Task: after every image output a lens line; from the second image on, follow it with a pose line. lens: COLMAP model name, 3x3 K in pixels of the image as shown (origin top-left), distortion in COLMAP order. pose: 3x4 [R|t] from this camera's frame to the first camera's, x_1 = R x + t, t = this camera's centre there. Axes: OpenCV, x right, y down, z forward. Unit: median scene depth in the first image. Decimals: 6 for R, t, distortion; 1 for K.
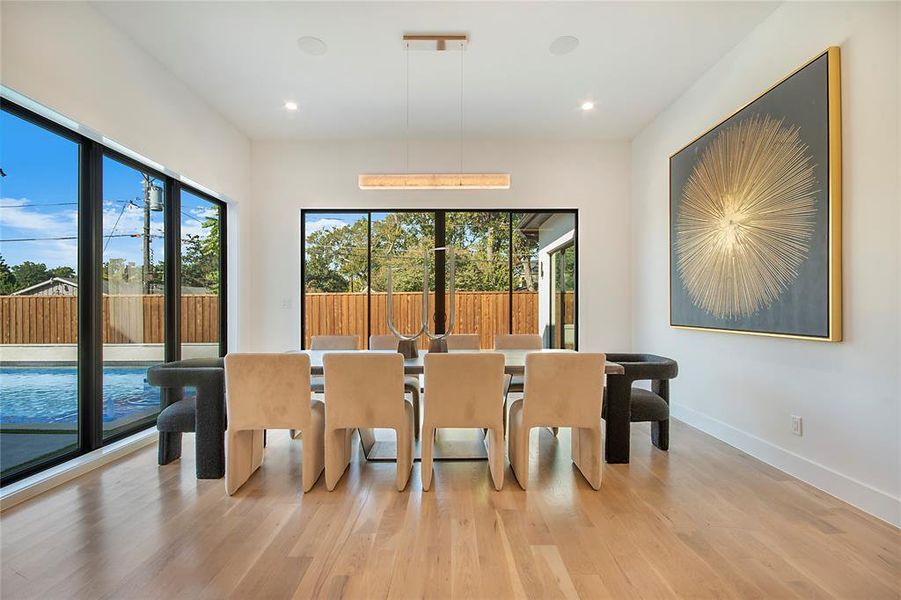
lens RADIAL K [[397.6, 0, 451.6], [0, 397.6, 311.1], [0, 0, 1]] dist [-0.003961, -0.002530]
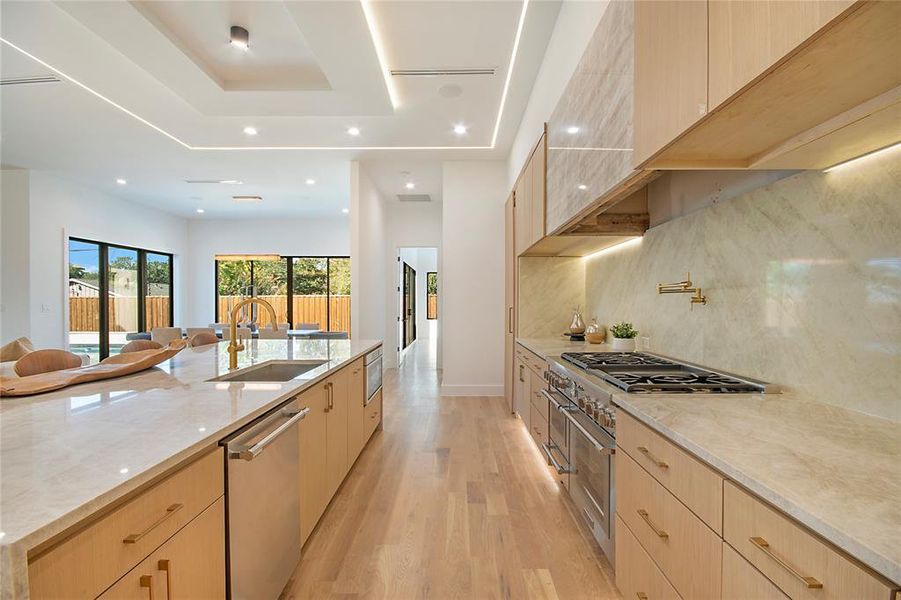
lens RADIAL K [[397.6, 0, 454.7], [0, 397.6, 305.8], [0, 0, 1]] dist [-0.003961, -0.002530]
pose [[0.999956, 0.006663, -0.006566, 0.462105], [-0.006698, 0.999964, -0.005192, -0.012972], [0.006531, 0.005235, 0.999965, -0.519113]]
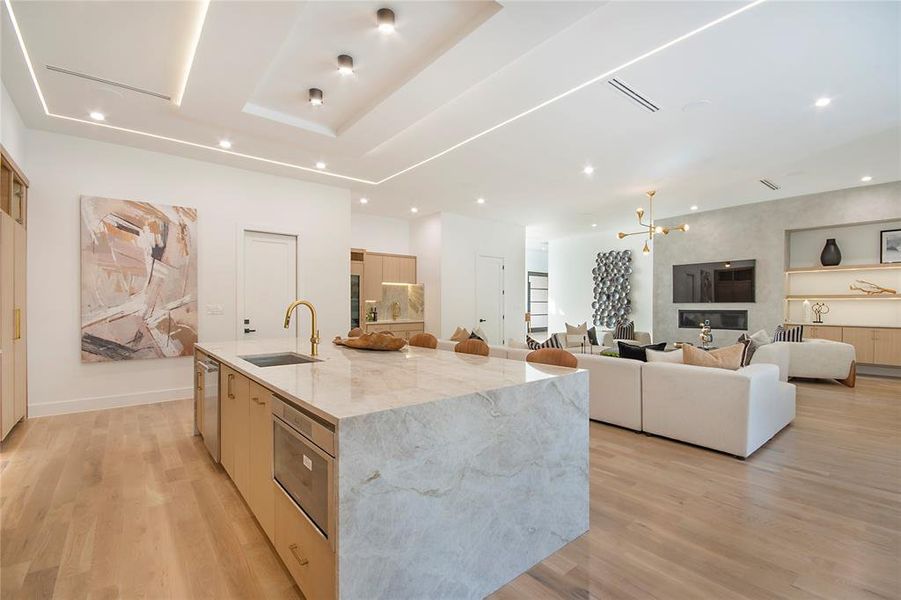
lens RADIAL K [[397.6, 0, 445.5], [0, 397.6, 301.0], [0, 0, 1]] dist [-0.003961, -0.002530]
pose [[-0.779922, 0.002776, -0.625870, 0.437612], [-0.001379, 0.999980, 0.006154, -0.021313], [0.625875, 0.005663, -0.779903, 0.114114]]
